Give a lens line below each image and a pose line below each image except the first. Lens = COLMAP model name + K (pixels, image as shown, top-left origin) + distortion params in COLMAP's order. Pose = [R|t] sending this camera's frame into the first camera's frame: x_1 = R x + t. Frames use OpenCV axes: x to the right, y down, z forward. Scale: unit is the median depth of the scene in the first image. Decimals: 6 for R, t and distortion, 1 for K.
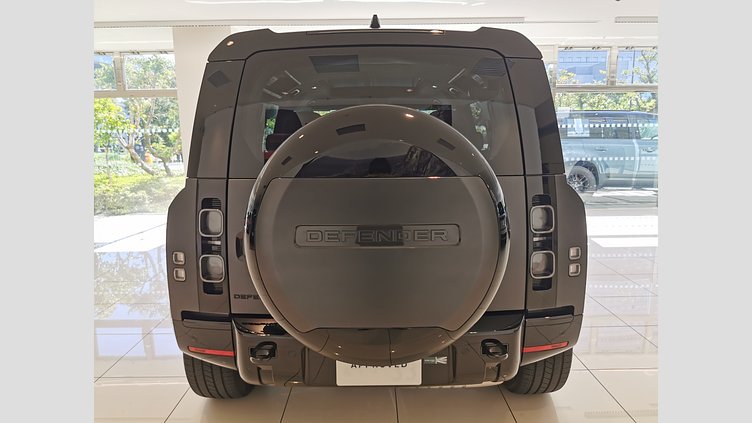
lens RADIAL K [[445.3, 0, 376.0], [0, 445.3, 211.5], [0, 0, 1]] dist [-0.008264, -0.001216]
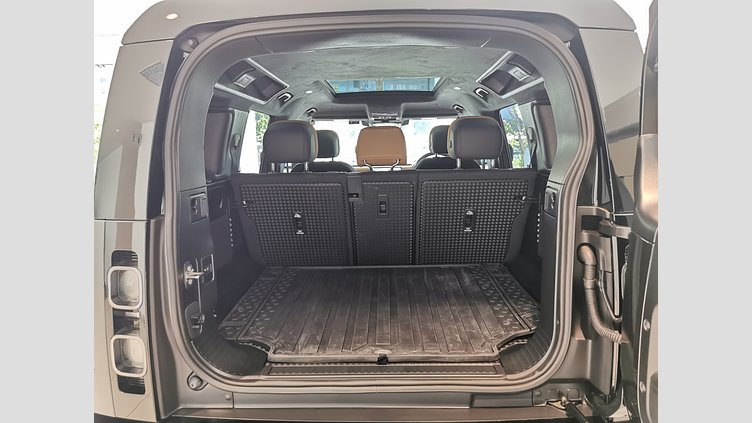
lens RADIAL K [[445.3, 0, 376.0], [0, 445.3, 211.5], [0, 0, 1]] dist [-0.008264, -0.001216]
pose [[0.999344, -0.006331, -0.035663, 0.021978], [0.005425, 0.999661, -0.025449, -0.067027], [0.035812, 0.025239, 0.999040, 0.345664]]
